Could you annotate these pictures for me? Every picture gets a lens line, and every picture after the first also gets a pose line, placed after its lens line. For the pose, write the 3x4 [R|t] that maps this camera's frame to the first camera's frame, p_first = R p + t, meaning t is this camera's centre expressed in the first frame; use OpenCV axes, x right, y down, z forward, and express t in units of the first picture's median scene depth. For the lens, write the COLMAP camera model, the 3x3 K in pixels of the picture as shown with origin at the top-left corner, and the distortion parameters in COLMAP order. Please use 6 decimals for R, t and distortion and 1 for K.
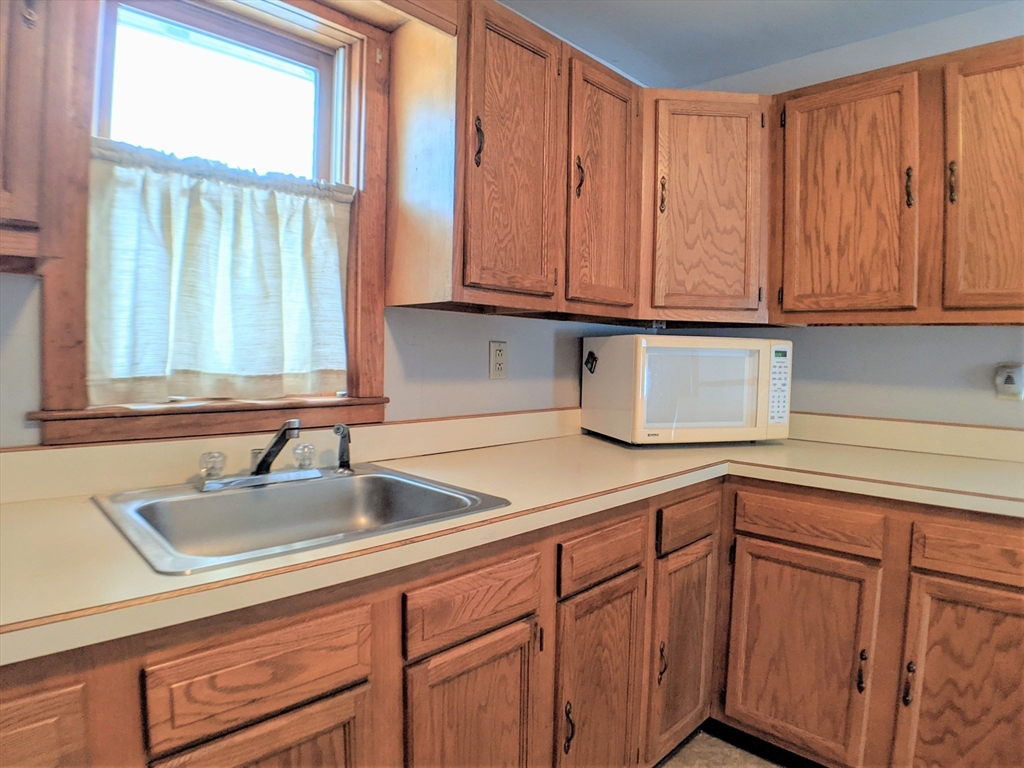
lens RADIAL K [[586.2, 0, 510.2], [0, 586.2, 377.4], [0, 0, 1]] dist [-0.080514, 0.000209]
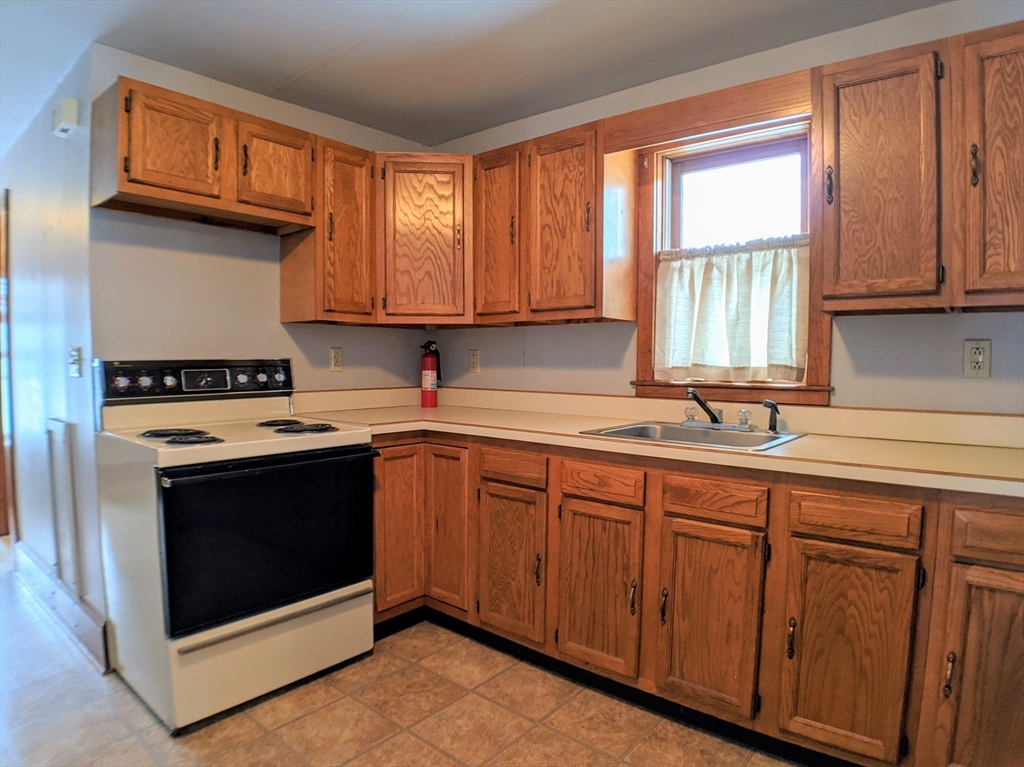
lens RADIAL K [[613.6, 0, 513.4], [0, 613.6, 397.6], [0, 0, 1]] dist [-0.081052, -0.000782]
pose [[0.095635, 0.040725, -0.994583, 1.097175], [-0.042244, 0.998429, 0.036820, 0.040177], [0.994520, 0.038494, 0.097205, 0.178109]]
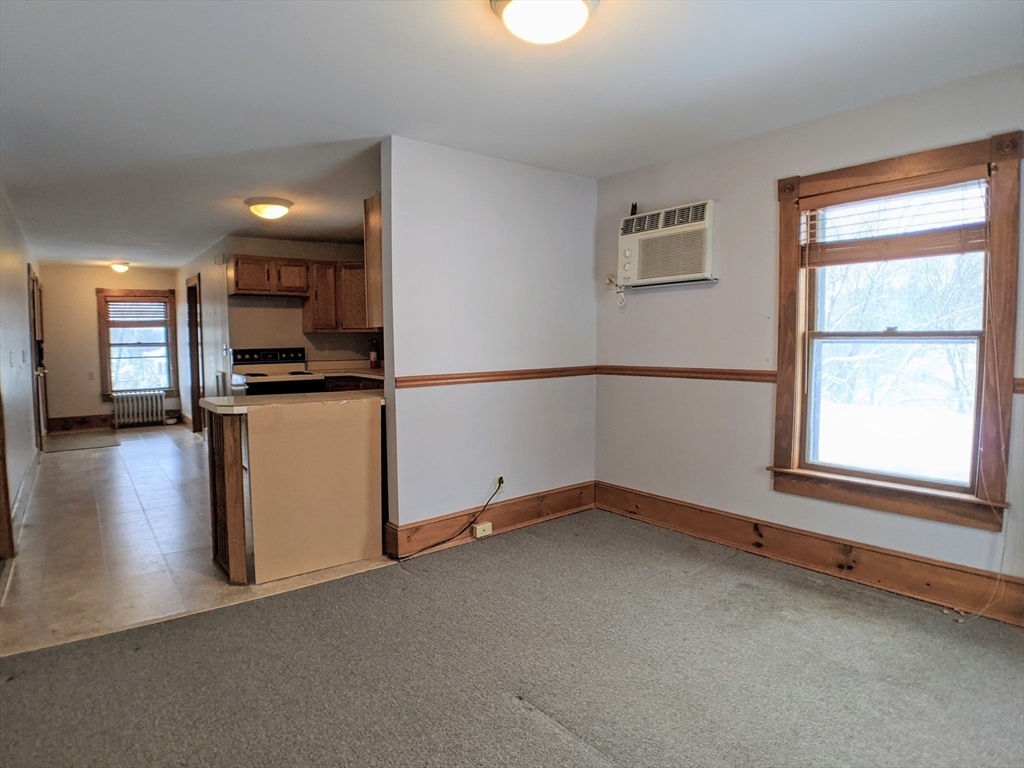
lens RADIAL K [[595.5, 0, 512.0], [0, 595.5, 384.0], [0, 0, 1]] dist [-0.079121, -0.001018]
pose [[-0.134619, 0.052245, -0.989519, 3.640844], [-0.036656, 0.997663, 0.057662, -0.027245], [0.990219, 0.044034, -0.132390, 2.003868]]
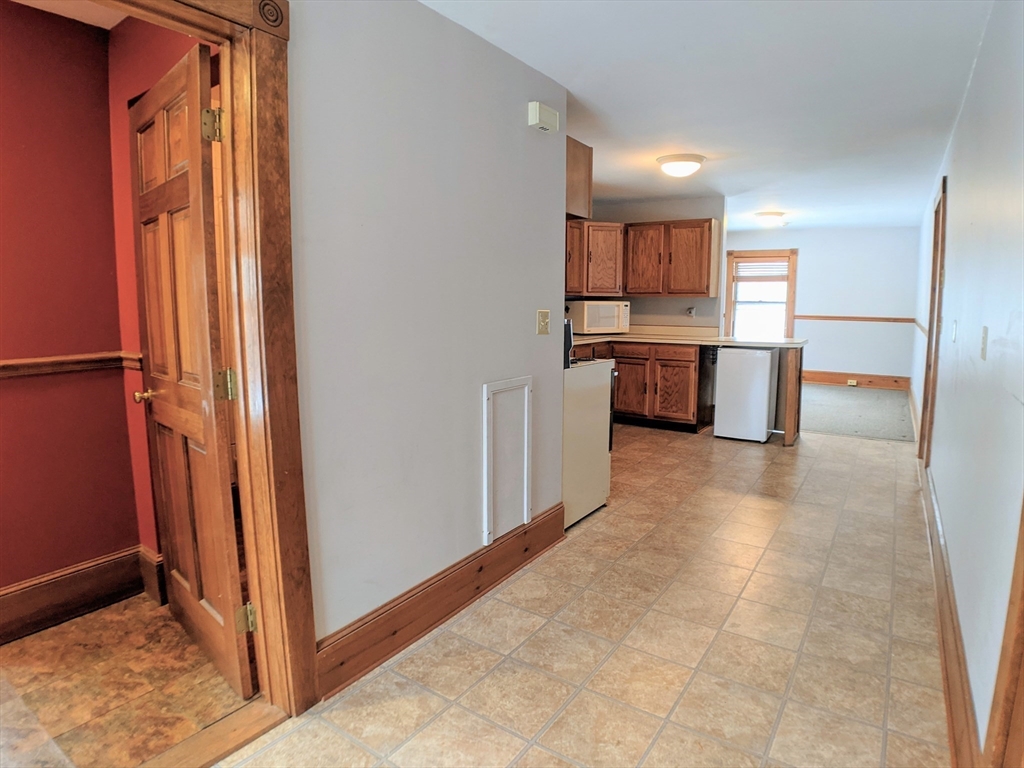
lens RADIAL K [[581.3, 0, 529.9], [0, 581.3, 382.6], [0, 0, 1]] dist [-0.080740, 0.000116]
pose [[0.976637, -0.046319, 0.209847, -0.966725], [0.025063, 0.994382, 0.102841, 0.050388], [-0.213431, -0.095179, 0.972311, -2.653247]]
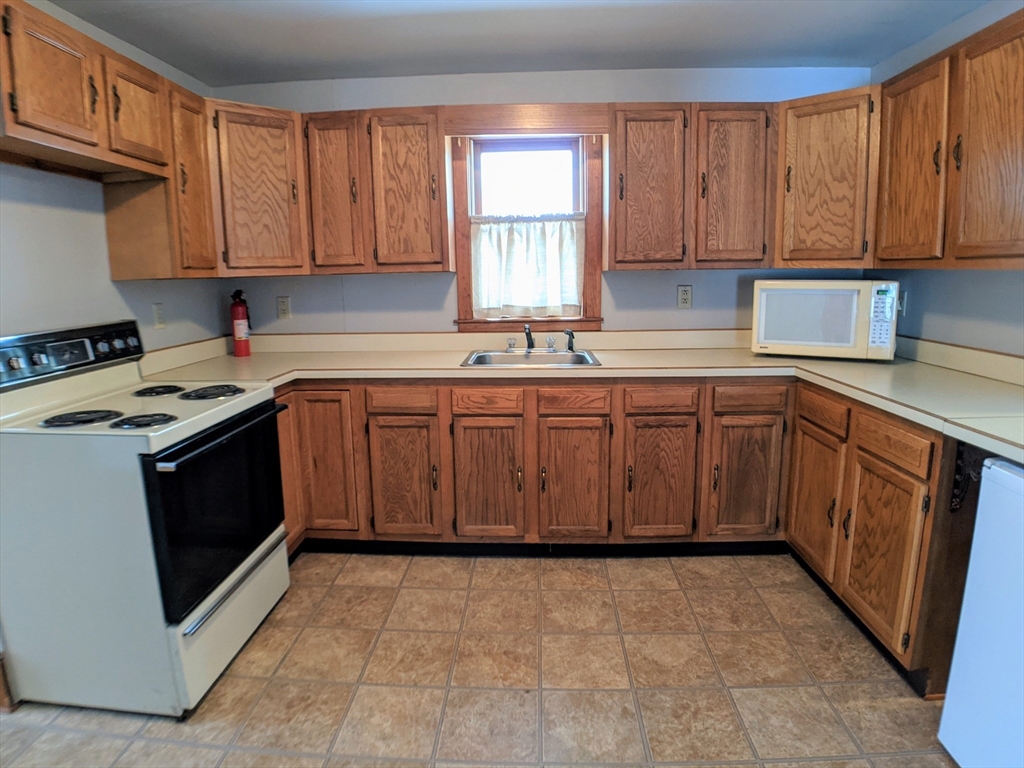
lens RADIAL K [[586.2, 0, 510.2], [0, 586.2, 377.4], [0, 0, 1]] dist [-0.080514, 0.000209]
pose [[0.679794, 0.093307, -0.727443, 1.066430], [0.001502, 0.991695, 0.128606, -0.021136], [0.733402, -0.088518, 0.674008, -0.588312]]
